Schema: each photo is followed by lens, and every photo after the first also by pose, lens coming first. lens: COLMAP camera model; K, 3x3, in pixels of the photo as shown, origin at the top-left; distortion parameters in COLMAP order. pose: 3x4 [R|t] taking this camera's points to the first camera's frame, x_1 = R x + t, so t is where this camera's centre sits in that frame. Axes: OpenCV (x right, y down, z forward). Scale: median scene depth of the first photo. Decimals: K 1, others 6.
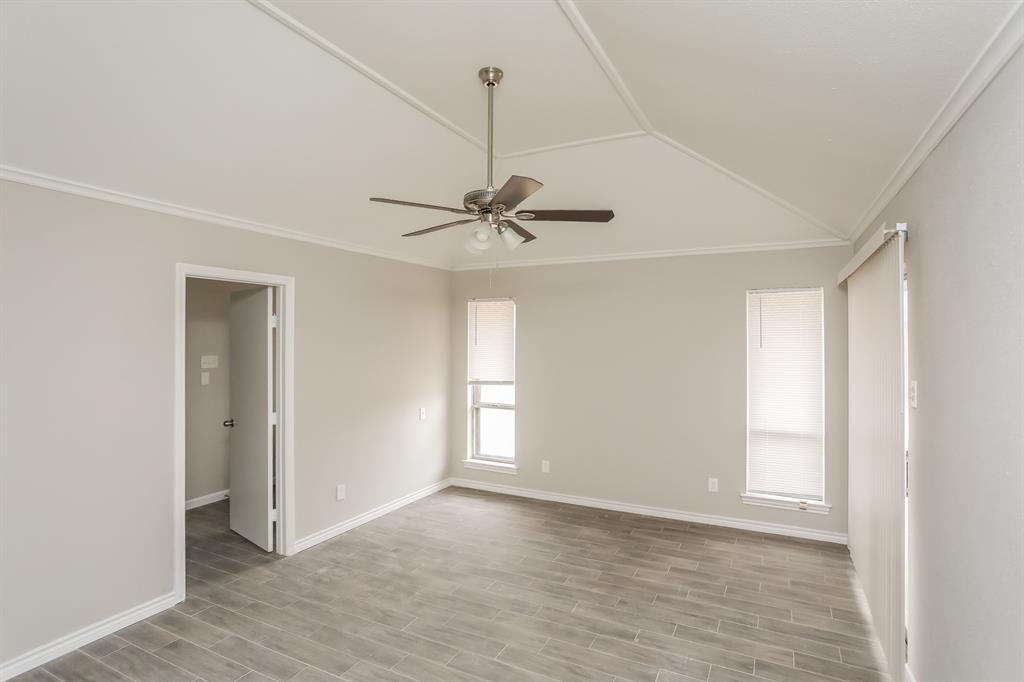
lens RADIAL K [[511.1, 0, 512.0], [0, 511.1, 341.0], [0, 0, 1]] dist [-0.071111, 0.031027]
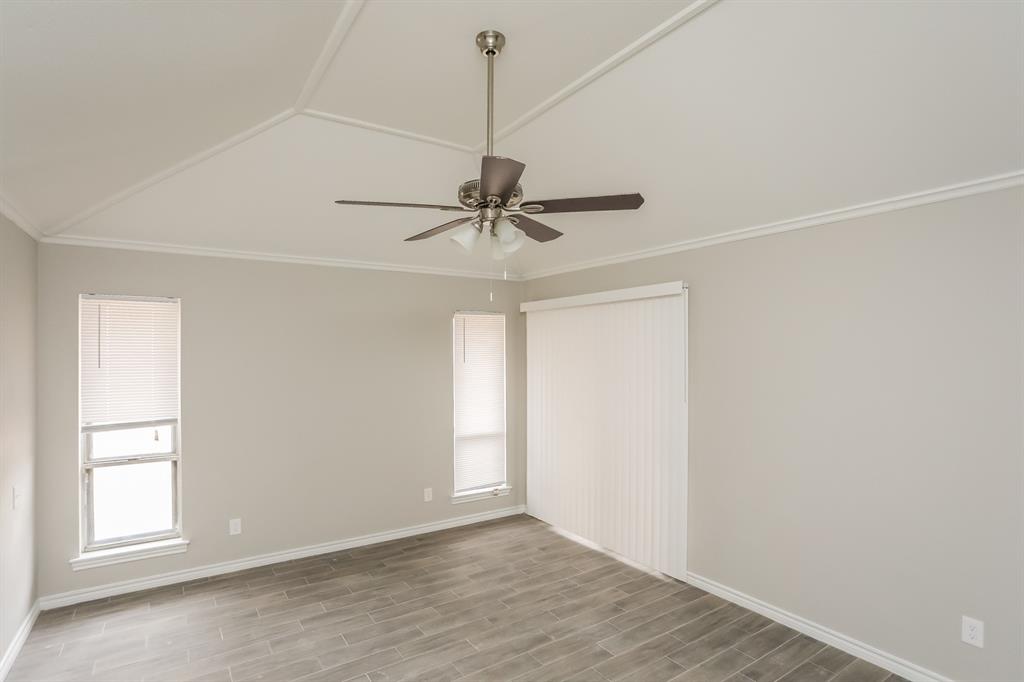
lens RADIAL K [[511.1, 0, 512.0], [0, 511.1, 341.0], [0, 0, 1]] dist [-0.071111, 0.031027]
pose [[0.484441, 0.015039, 0.874695, -0.484929], [0.006094, 0.999770, -0.020565, -0.014750], [-0.874803, 0.015293, 0.484238, 0.346985]]
